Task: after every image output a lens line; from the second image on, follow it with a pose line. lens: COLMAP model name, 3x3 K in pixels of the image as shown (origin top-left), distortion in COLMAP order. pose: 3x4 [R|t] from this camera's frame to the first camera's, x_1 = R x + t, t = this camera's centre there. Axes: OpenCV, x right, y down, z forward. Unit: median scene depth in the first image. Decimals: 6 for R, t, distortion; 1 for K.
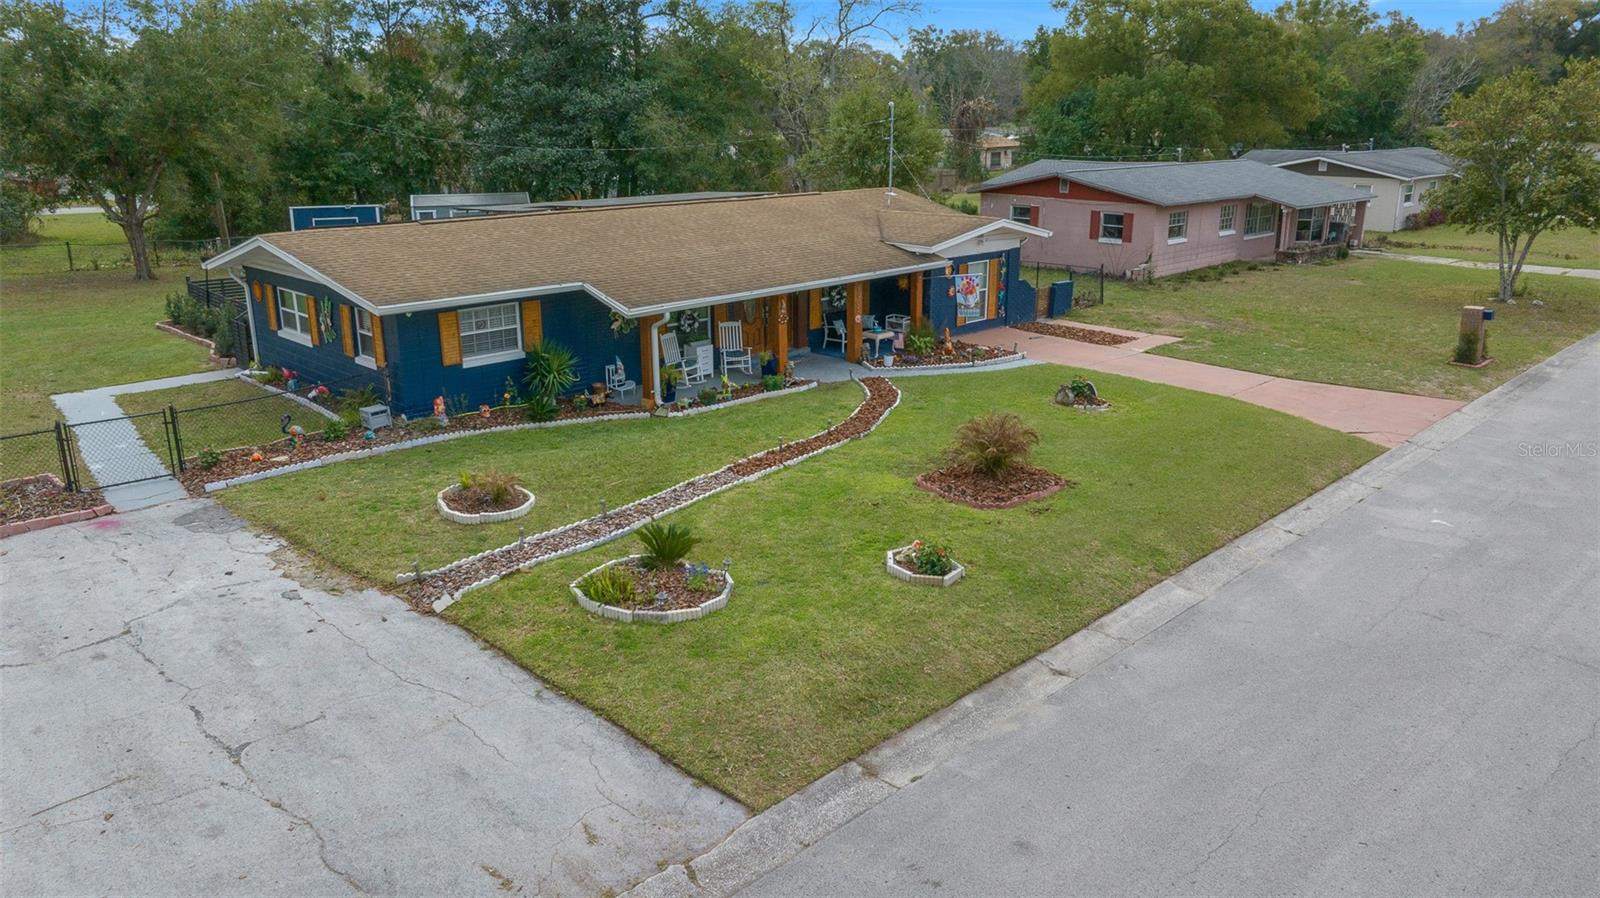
lens RADIAL K [[1127.1, 0, 808.4], [0, 1127.1, 447.2], [0, 0, 1]] dist [-0.033864, 0.030116]
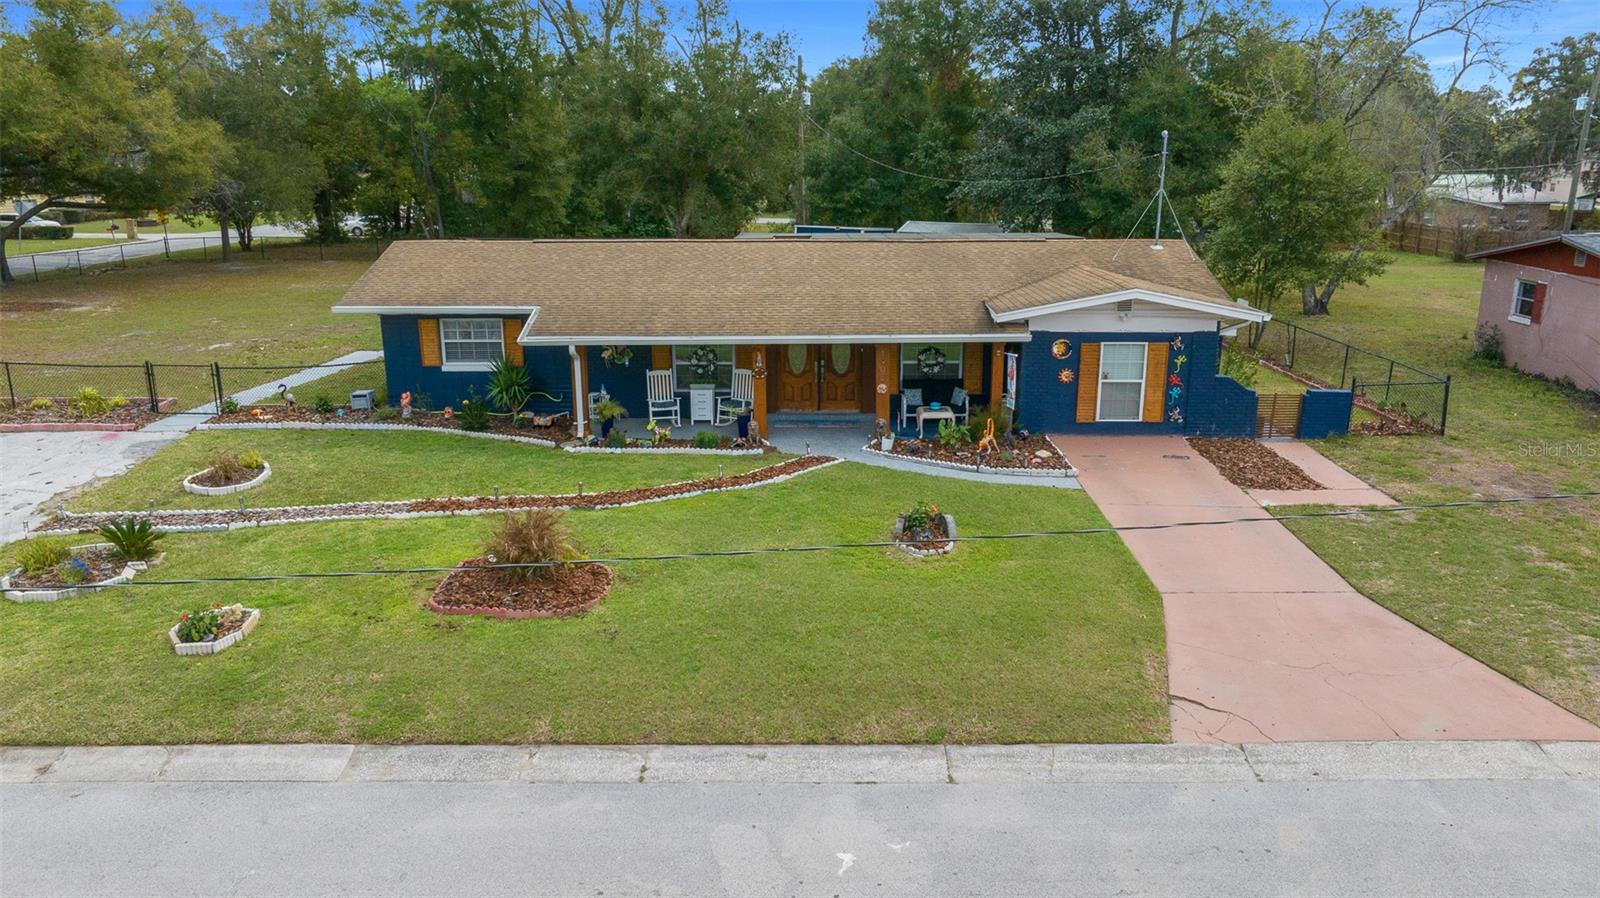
lens RADIAL K [[1127.1, 0, 807.0], [0, 1127.1, 446.2], [0, 0, 1]] dist [-0.033864, 0.030116]
pose [[0.707154, 0.186637, -0.681982, 0.827294], [-0.203085, 0.977505, 0.056932, -0.153801], [0.677266, 0.098241, 0.729150, 0.504254]]
